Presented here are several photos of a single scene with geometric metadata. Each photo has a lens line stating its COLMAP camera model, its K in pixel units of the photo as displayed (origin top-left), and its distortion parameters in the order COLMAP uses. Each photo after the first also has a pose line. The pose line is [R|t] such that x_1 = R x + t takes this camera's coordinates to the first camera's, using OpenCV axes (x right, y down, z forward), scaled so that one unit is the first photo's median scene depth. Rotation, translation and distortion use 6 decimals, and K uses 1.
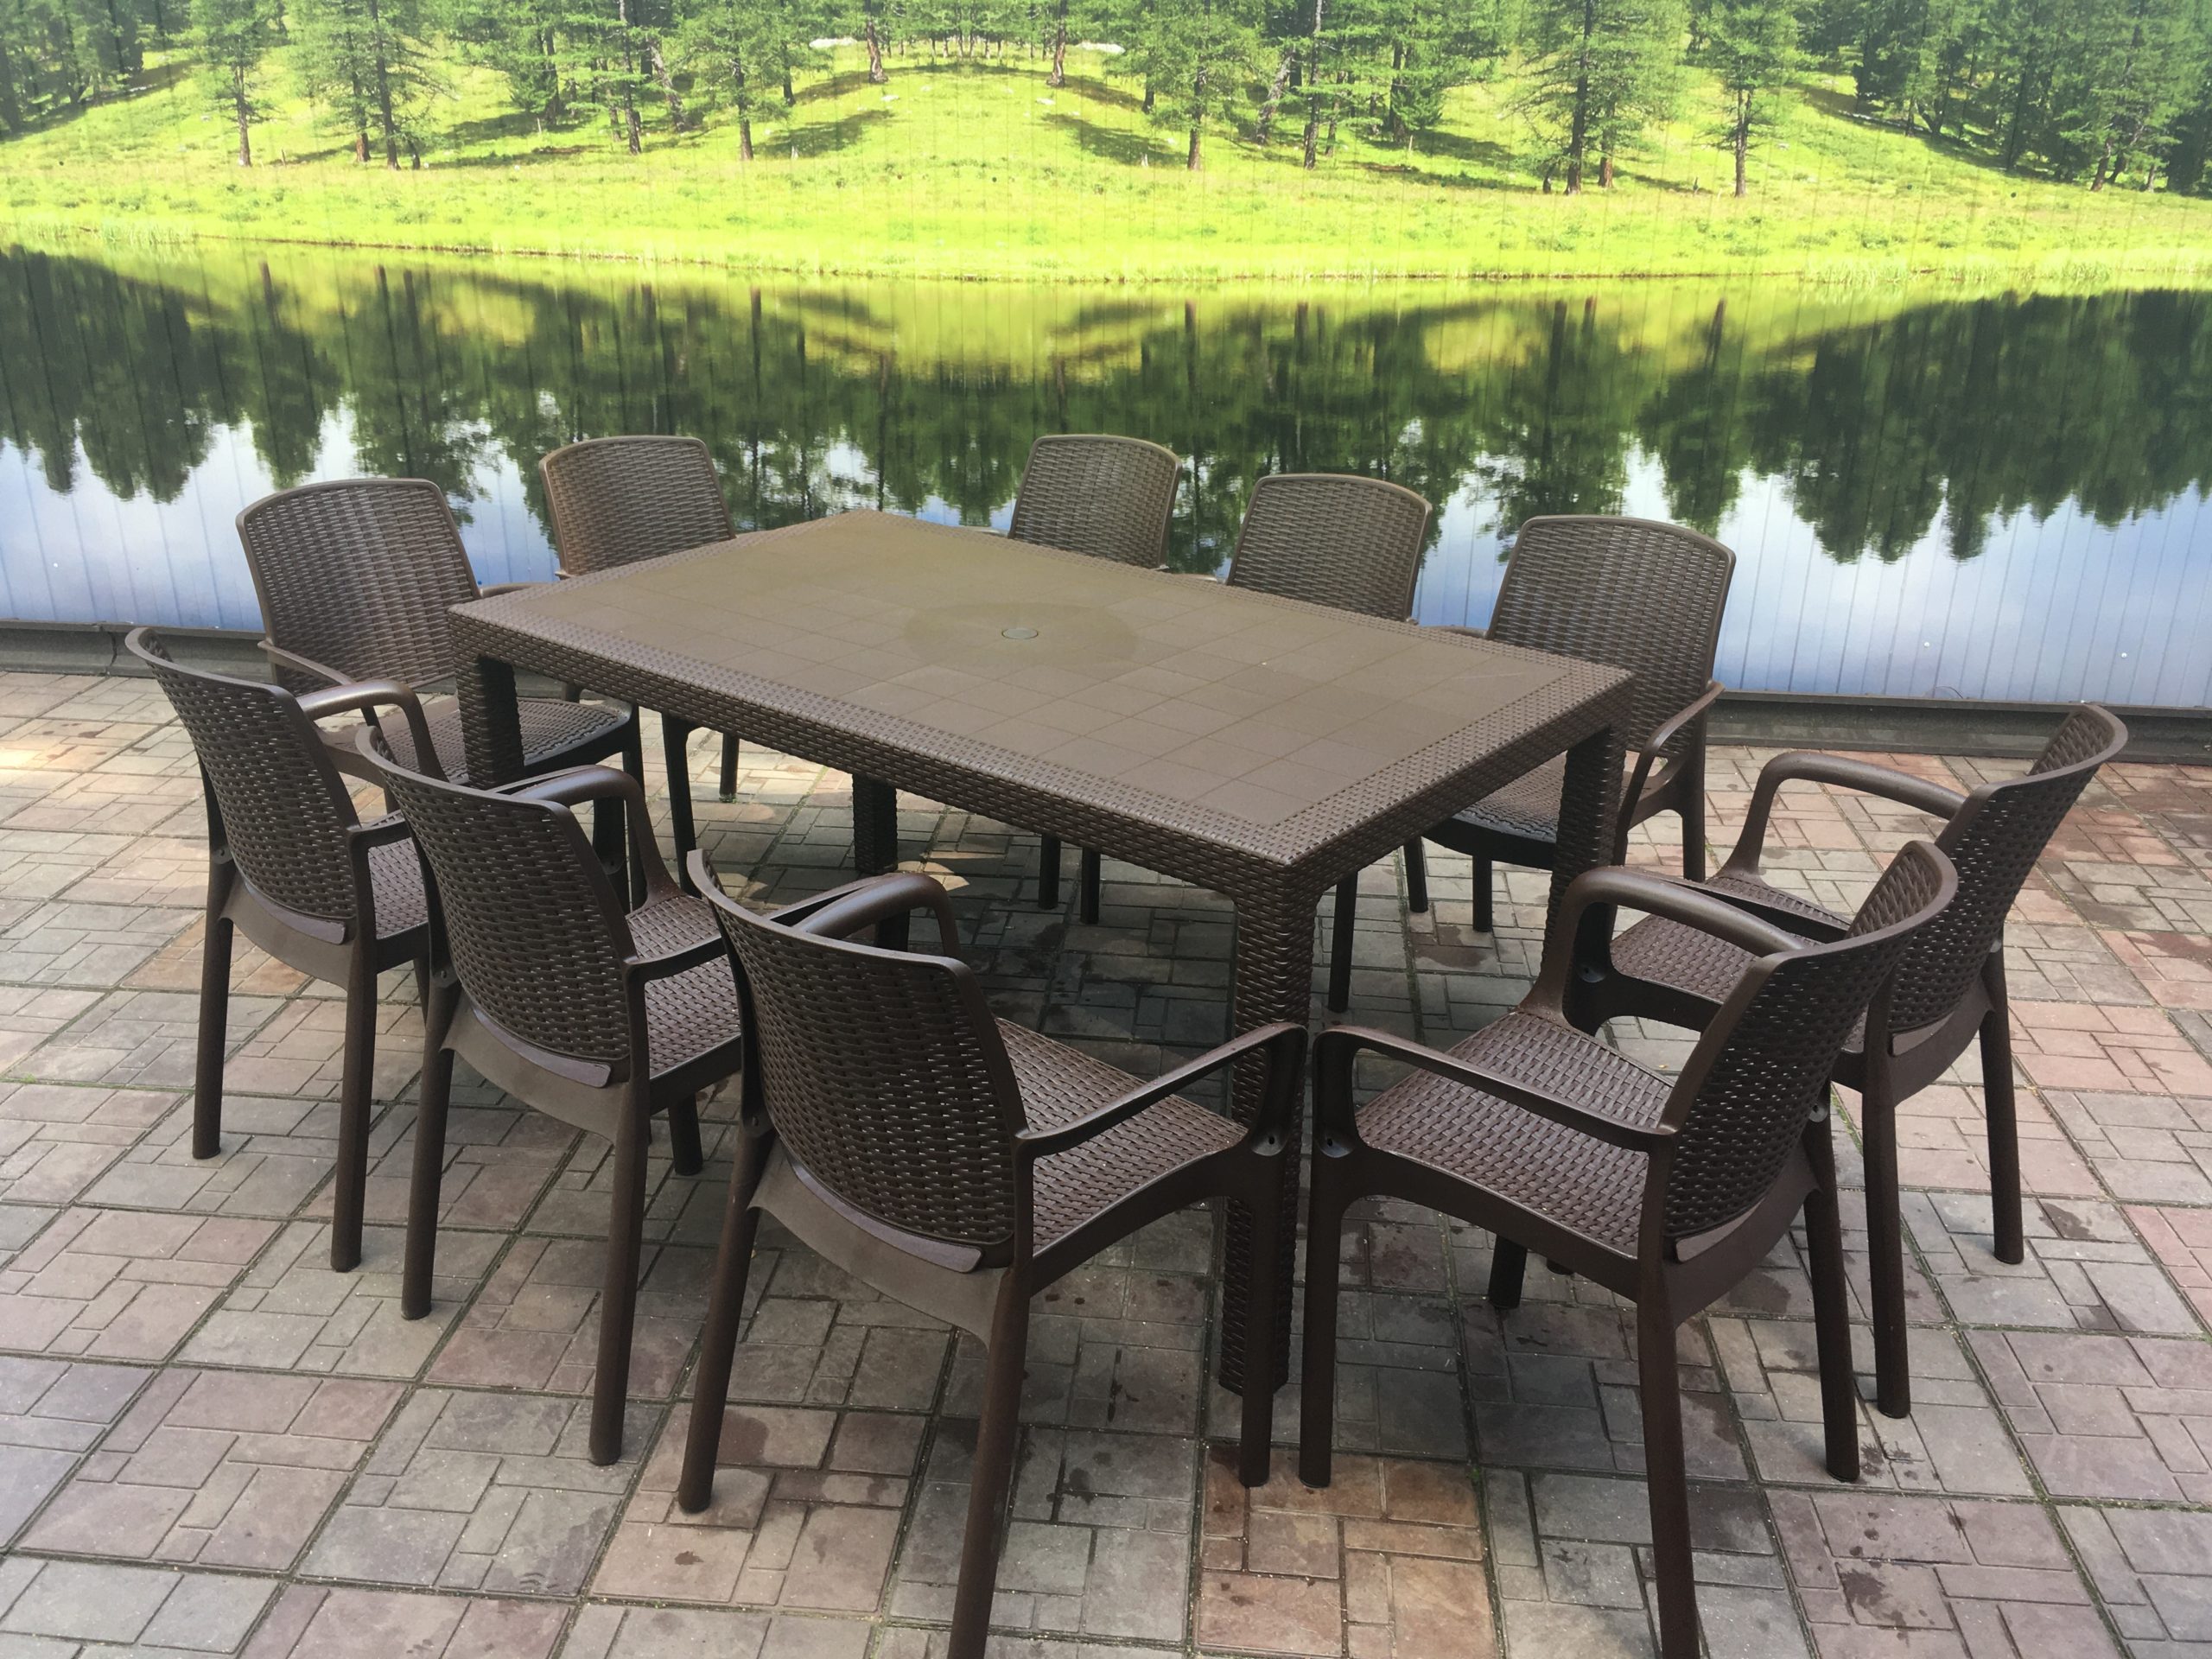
lens RADIAL K [[1888.8, 0, 1109.7], [0, 1888.8, 828.1], [0, 0, 1]] dist [0.078583, -0.117261]
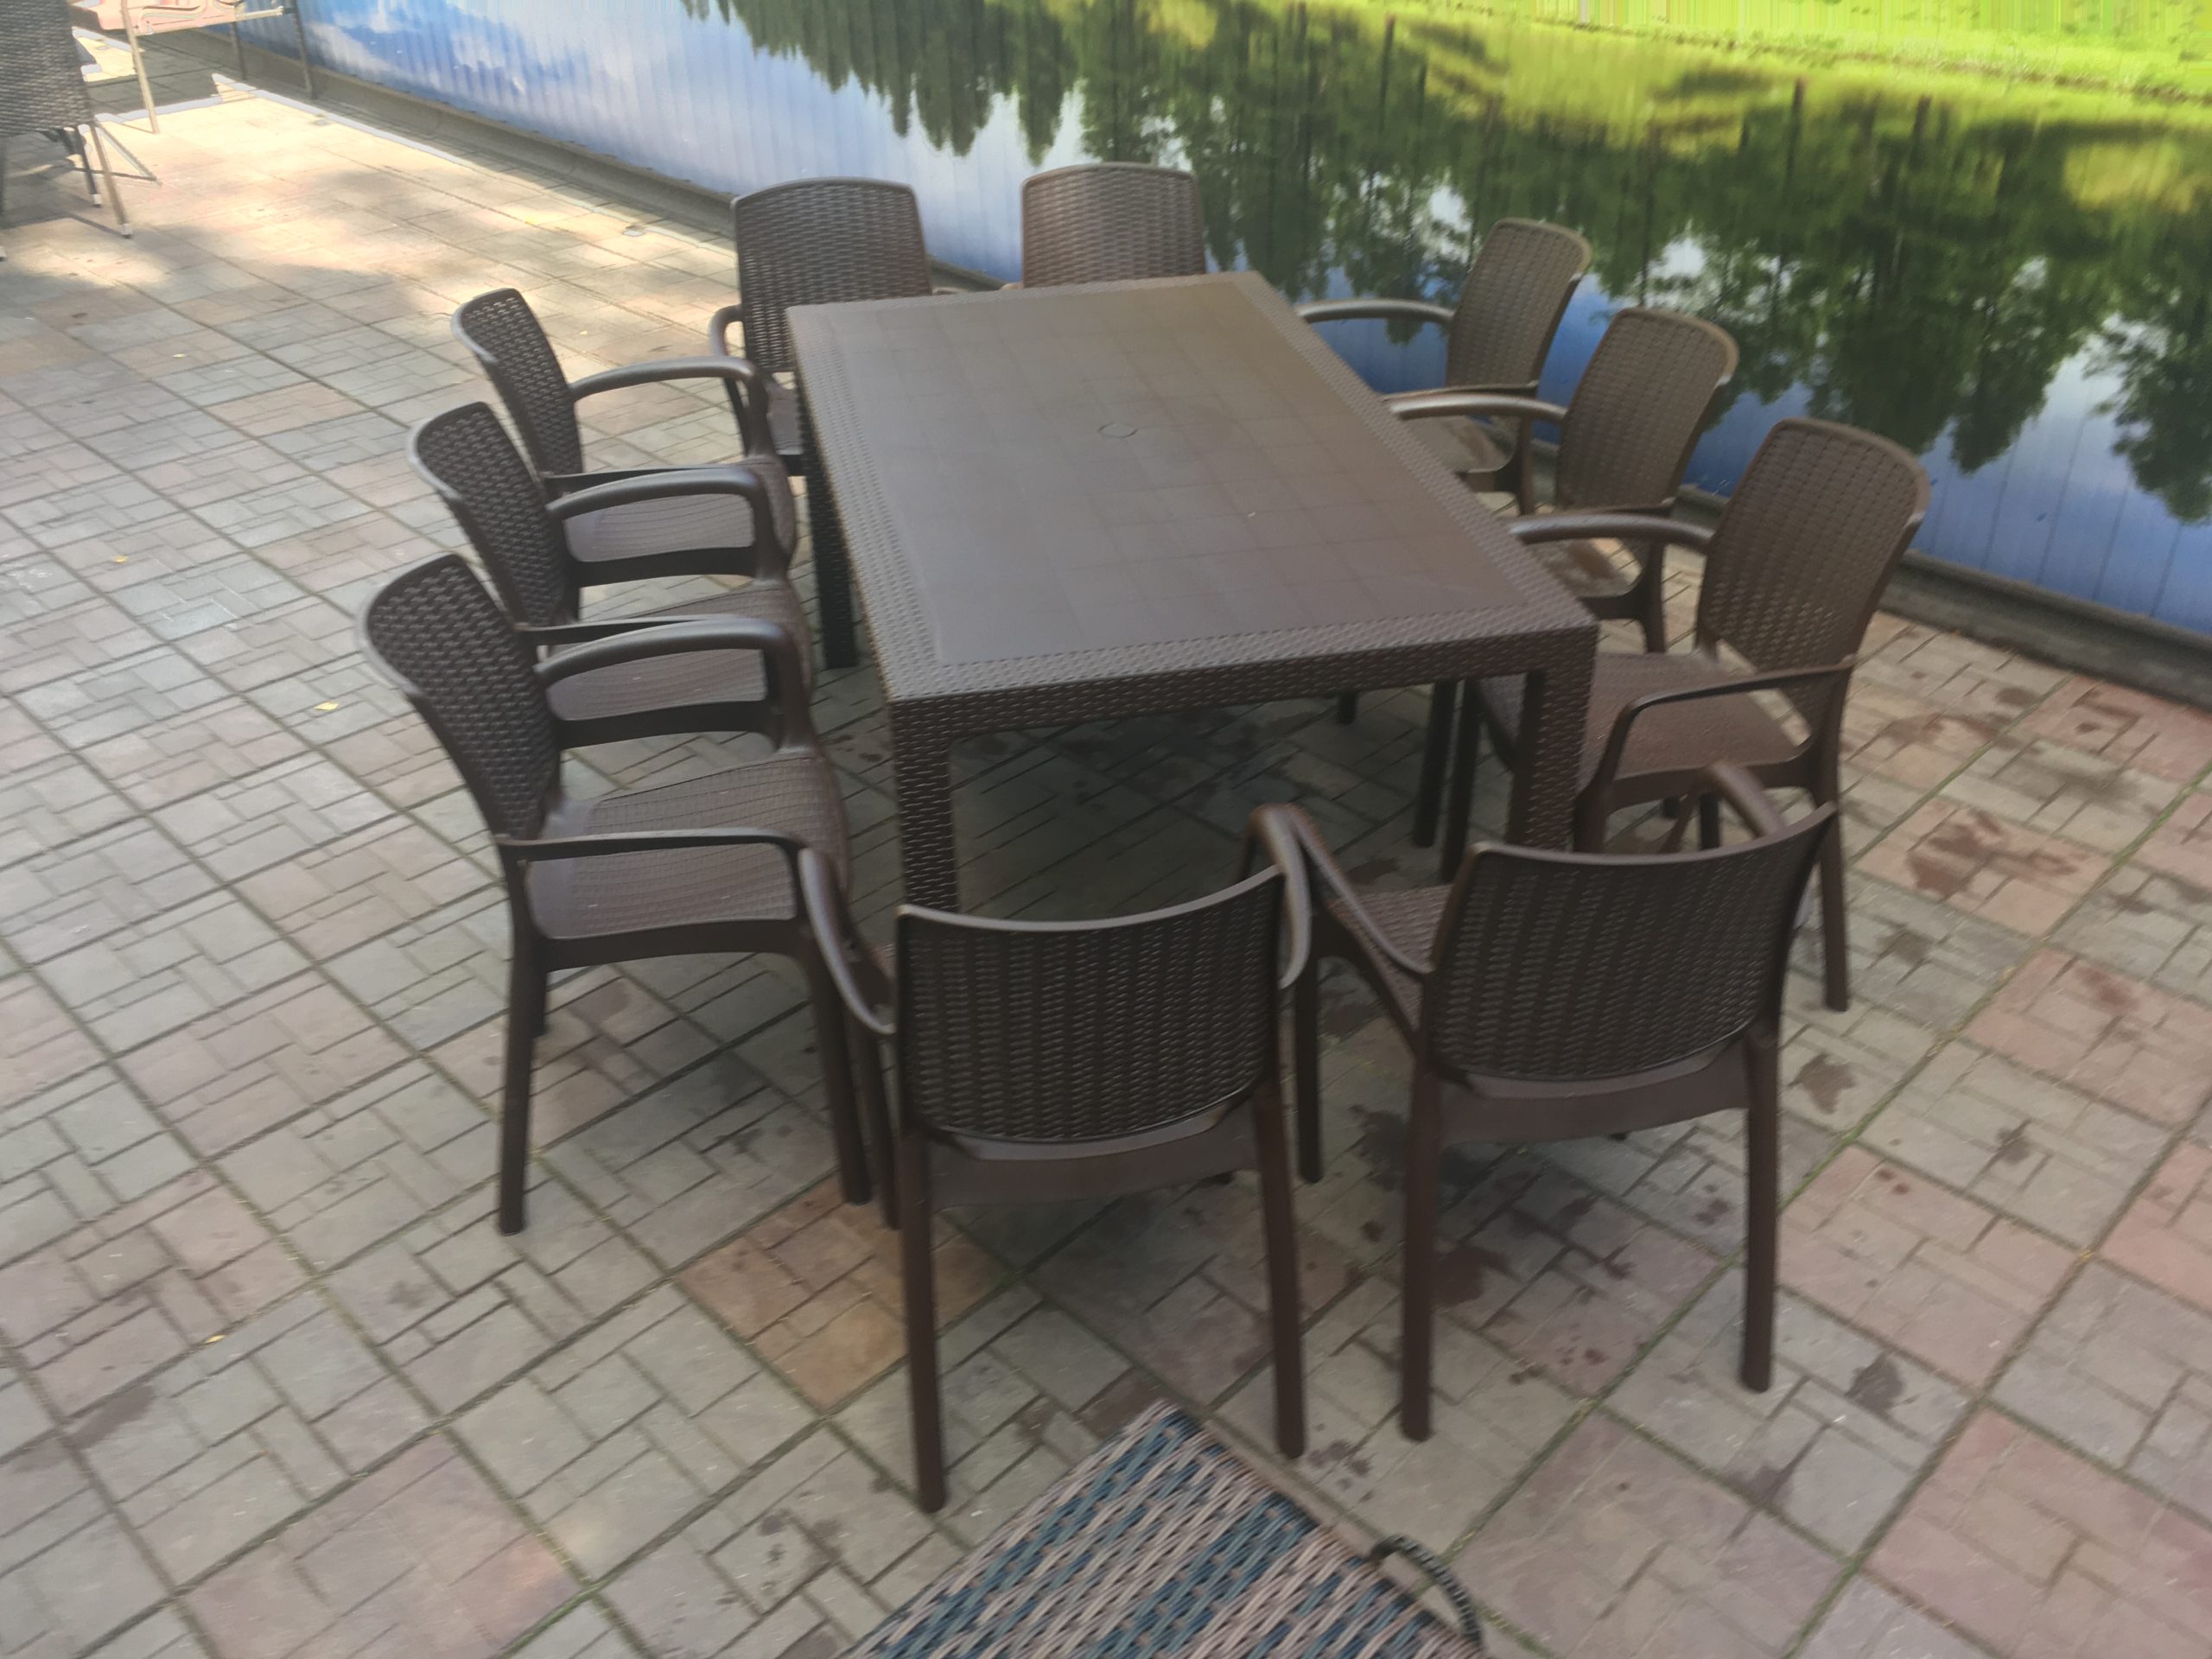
lens RADIAL K [[1888.8, 0, 1112.4], [0, 1888.8, 825.9], [0, 0, 1]] dist [0.078583, -0.117261]
pose [[0.776710, 0.325129, -0.539457, 0.375912], [-0.225940, 0.943292, 0.243211, -0.095820], [0.587940, -0.067019, 0.806123, 0.089410]]
